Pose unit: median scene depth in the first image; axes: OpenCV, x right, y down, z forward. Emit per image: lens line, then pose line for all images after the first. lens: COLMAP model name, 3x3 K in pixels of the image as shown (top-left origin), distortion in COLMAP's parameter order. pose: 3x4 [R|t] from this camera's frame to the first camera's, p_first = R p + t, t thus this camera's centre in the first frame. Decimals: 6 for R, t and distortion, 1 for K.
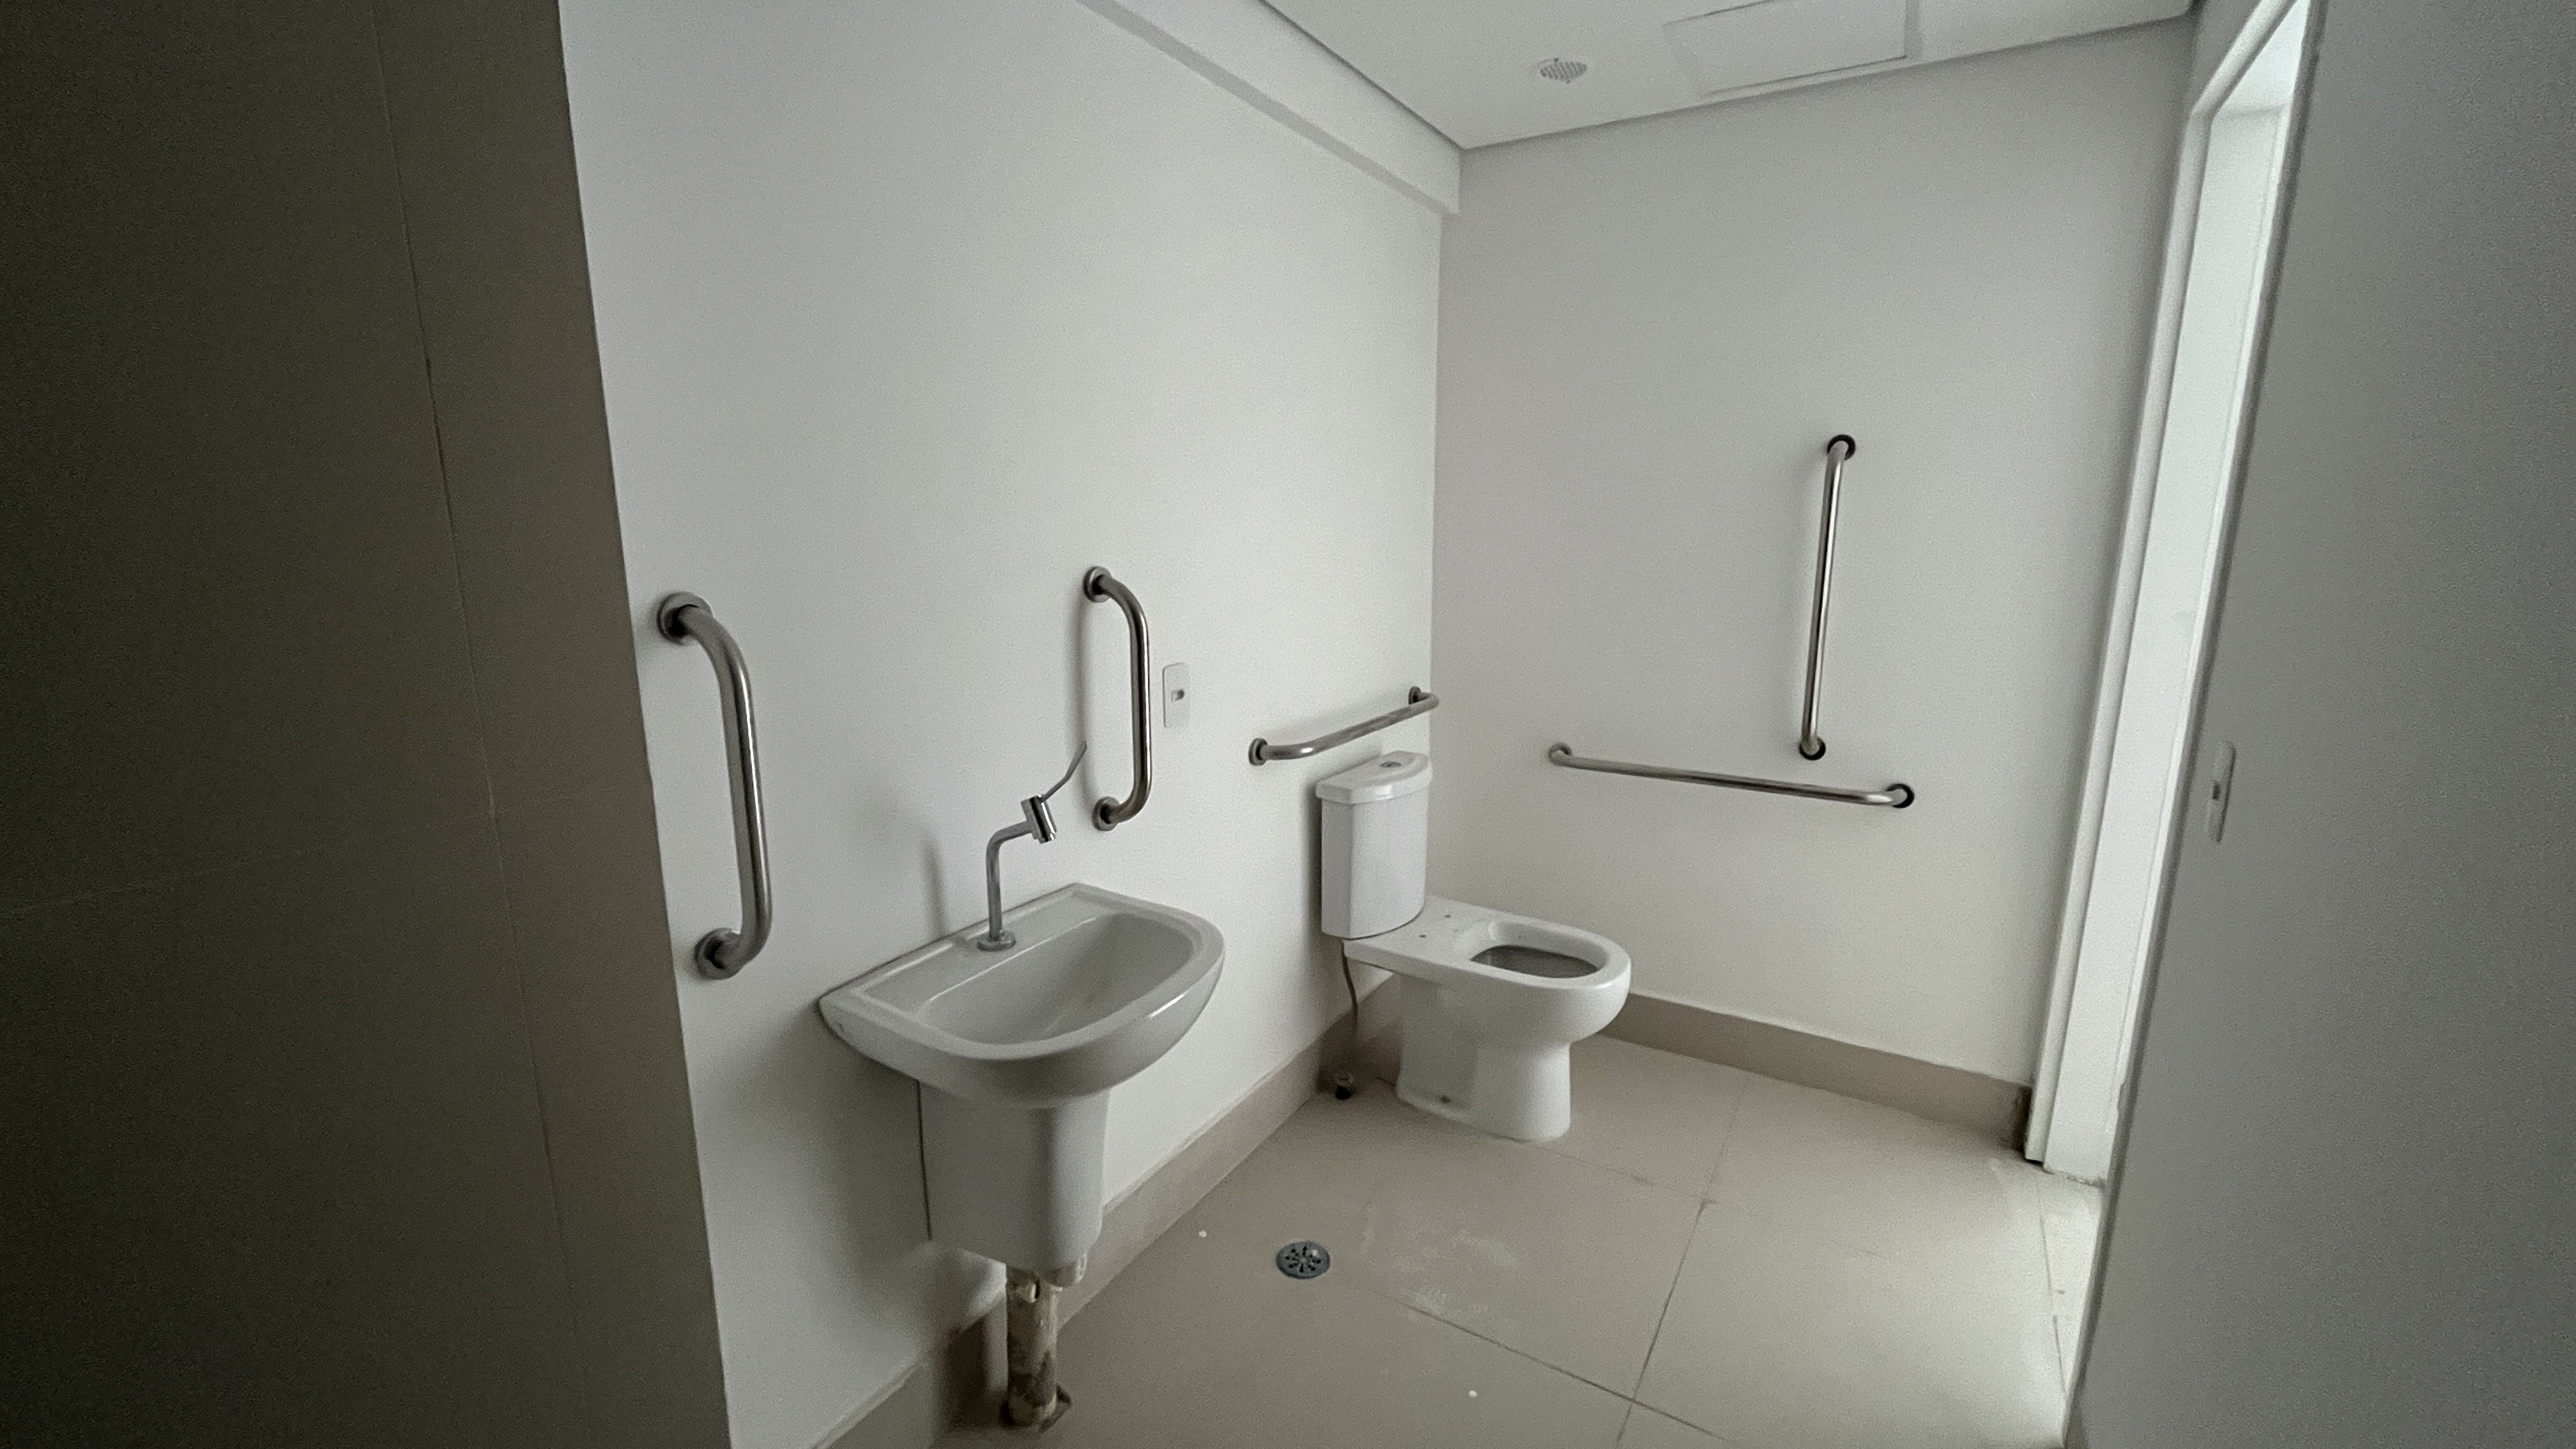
lens RADIAL K [[1049.0, 0, 1280.8], [0, 1049.0, 721.9], [0, 0, 1]] dist [-0.004756, 0.000321]
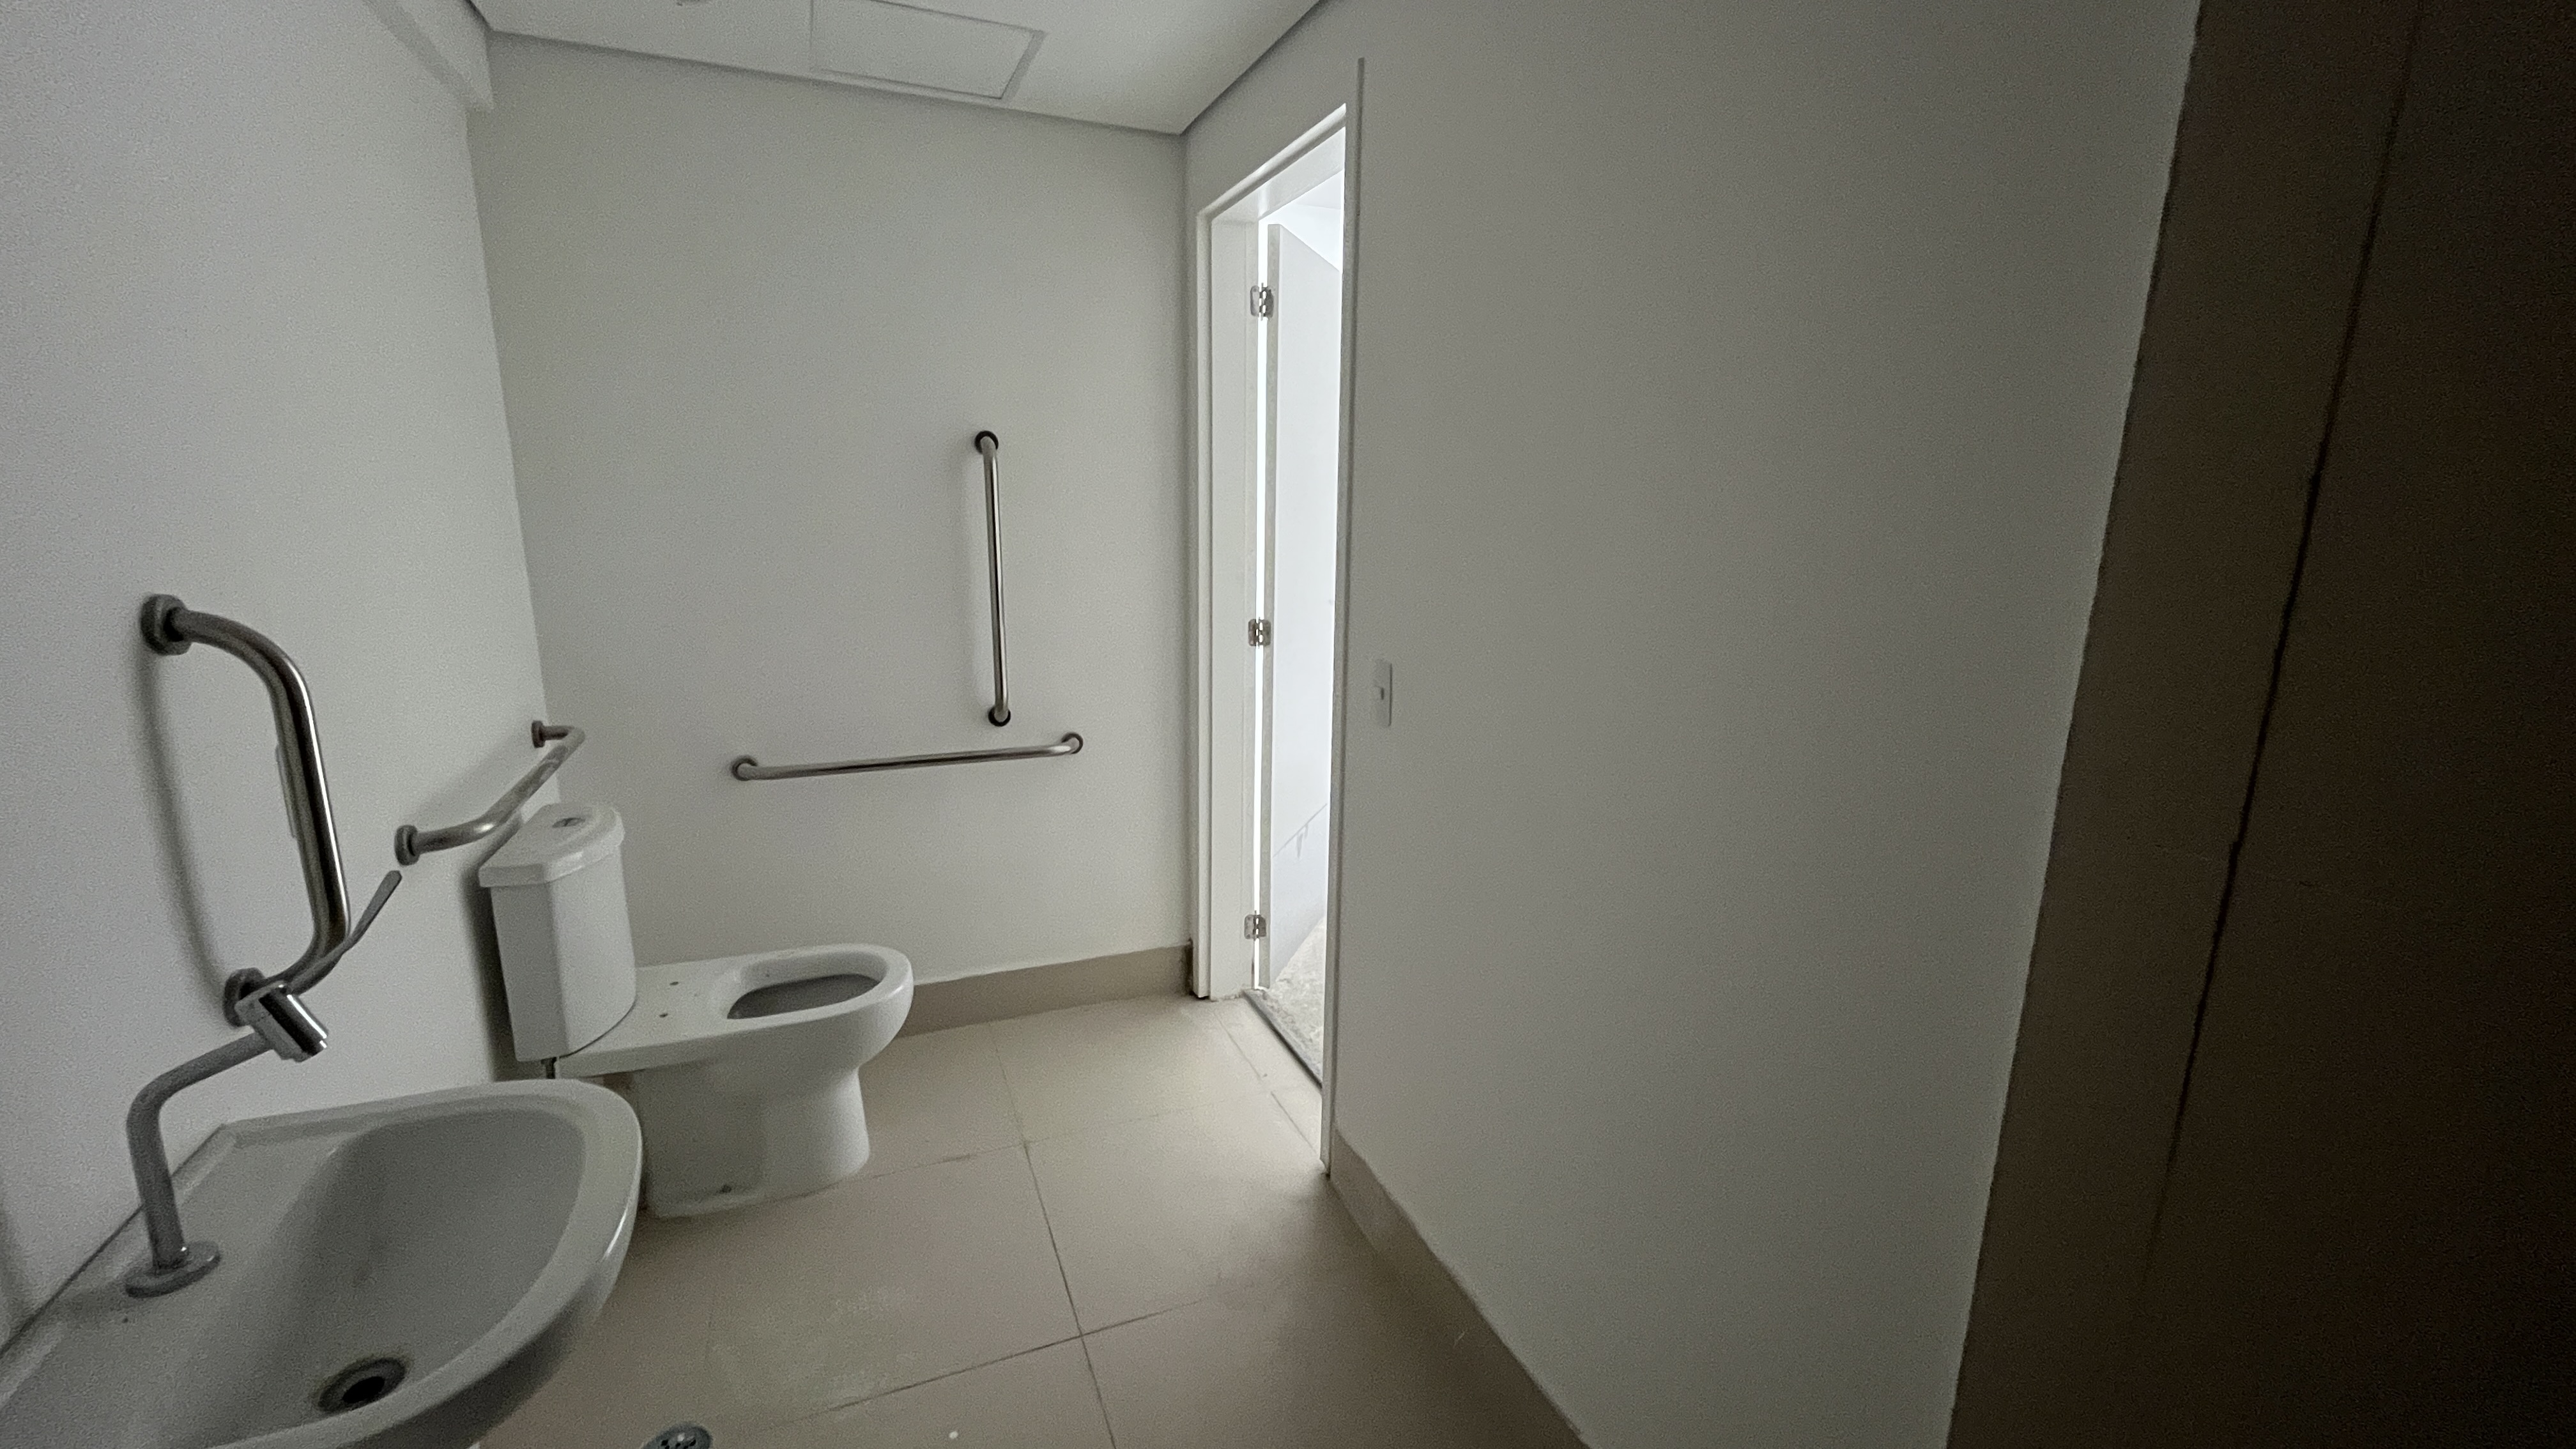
lens RADIAL K [[1049.0, 0, 1282.8], [0, 1049.0, 721.3], [0, 0, 1]] dist [-0.004756, 0.000321]
pose [[0.575661, -0.162207, 0.801439, -0.217196], [0.147737, 0.984629, 0.093166, -0.029383], [-0.804232, 0.064770, 0.590776, 0.113085]]
